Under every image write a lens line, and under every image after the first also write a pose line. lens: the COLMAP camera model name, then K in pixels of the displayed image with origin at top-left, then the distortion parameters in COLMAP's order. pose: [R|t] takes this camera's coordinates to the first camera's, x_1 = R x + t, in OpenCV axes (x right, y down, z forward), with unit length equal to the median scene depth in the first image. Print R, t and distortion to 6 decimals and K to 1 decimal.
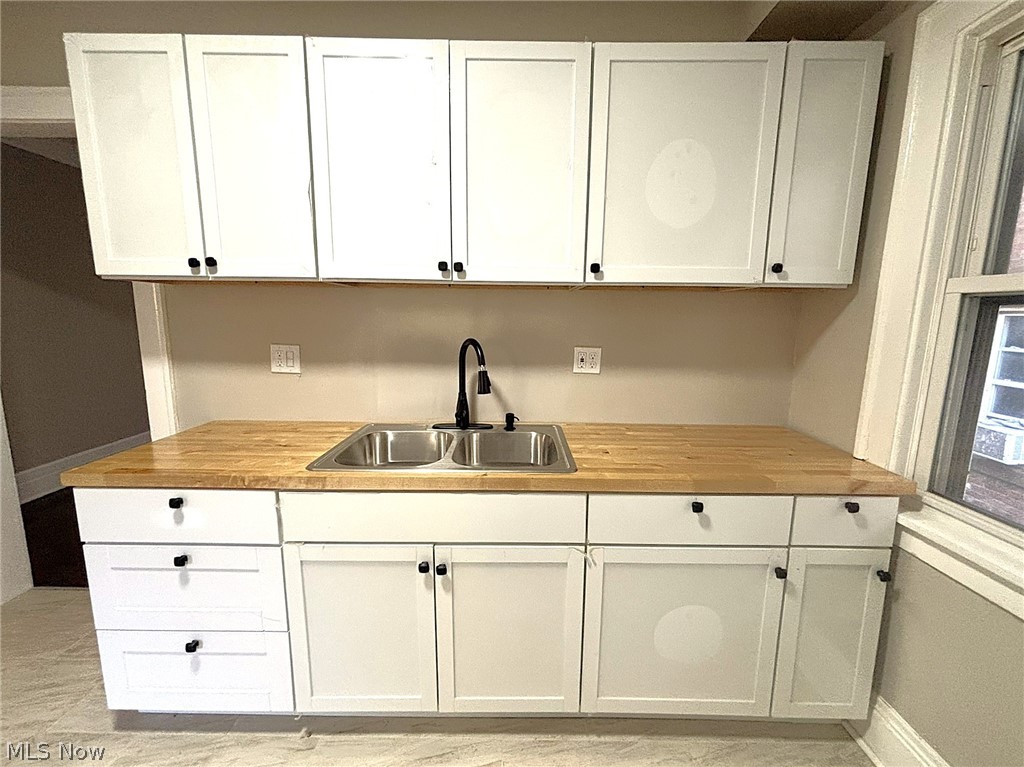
lens RADIAL K [[434.0, 0, 512.0], [0, 434.0, 383.5], [0, 0, 1]] dist [-0.002736, -0.000353]
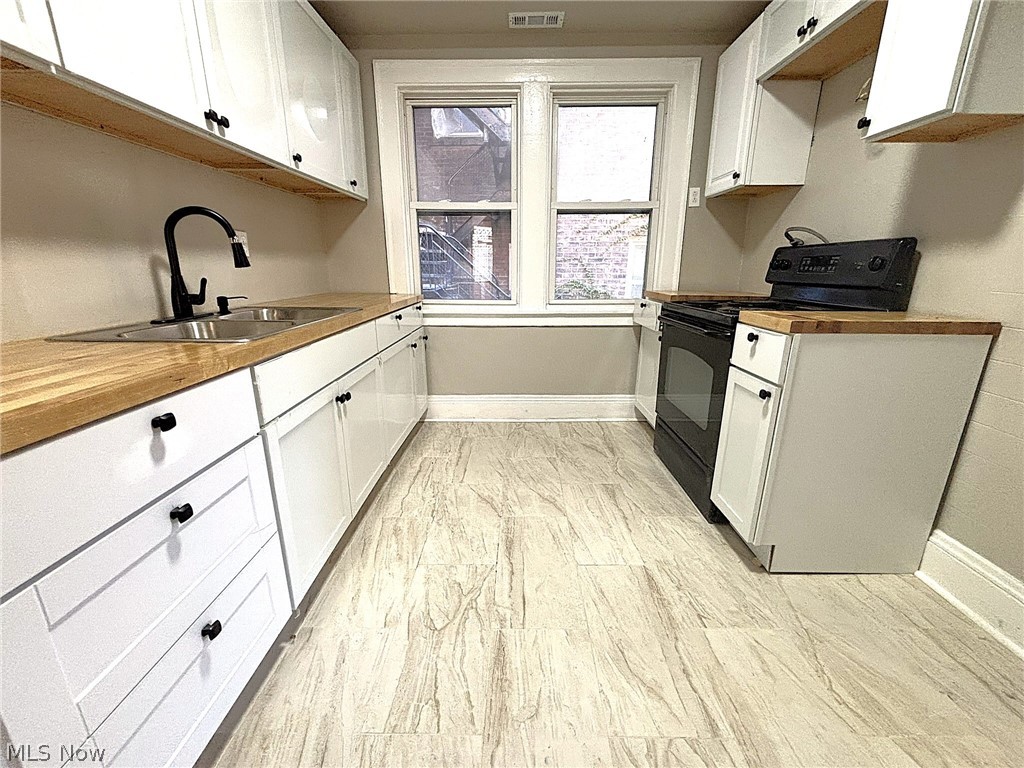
lens RADIAL K [[419.4, 0, 512.0], [0, 419.4, 384.0], [0, 0, 1]] dist [0.015465, 0.000030]
pose [[0.009873, -0.281421, 0.959534, -1.216731], [0.157197, 0.948086, 0.276446, 0.120819], [-0.987518, 0.148107, 0.053599, 0.417764]]
